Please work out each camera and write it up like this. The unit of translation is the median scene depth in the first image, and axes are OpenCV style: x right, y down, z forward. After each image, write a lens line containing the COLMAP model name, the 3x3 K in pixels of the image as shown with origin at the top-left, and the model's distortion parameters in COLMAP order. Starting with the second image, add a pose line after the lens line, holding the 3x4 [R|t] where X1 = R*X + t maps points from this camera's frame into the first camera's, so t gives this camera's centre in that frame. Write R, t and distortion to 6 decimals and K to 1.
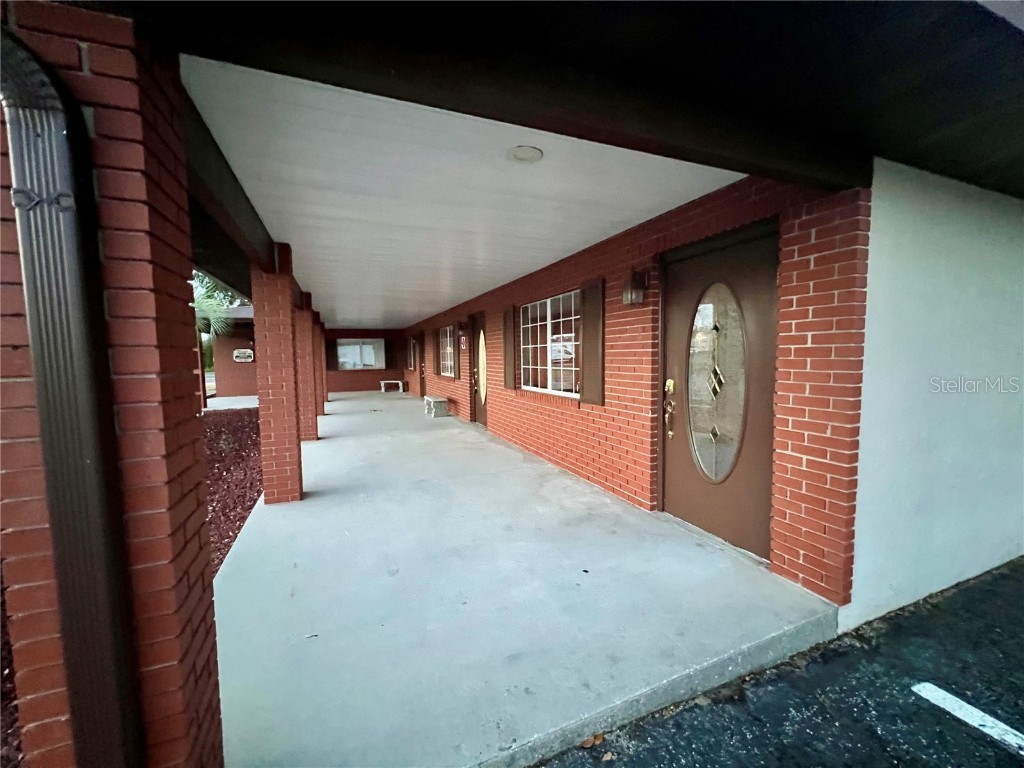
lens RADIAL K [[413.5, 0, 504.6], [0, 413.5, 384.8], [0, 0, 1]] dist [-0.002166, -0.000097]
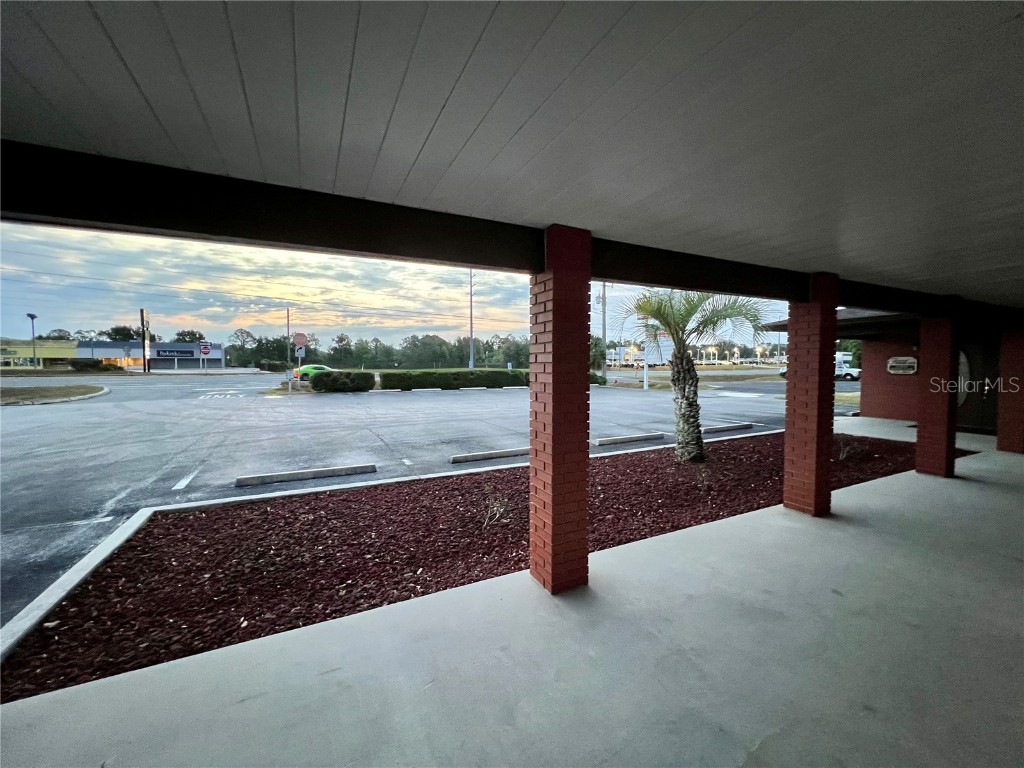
lens RADIAL K [[403.2, 0, 510.4], [0, 403.2, 384.6], [0, 0, 1]] dist [-0.001566, 0.000006]
pose [[0.069556, 0.061906, -0.995655, 0.031090], [-0.079932, 0.995209, 0.056294, -0.022337], [0.994371, 0.075670, 0.074171, 0.262460]]
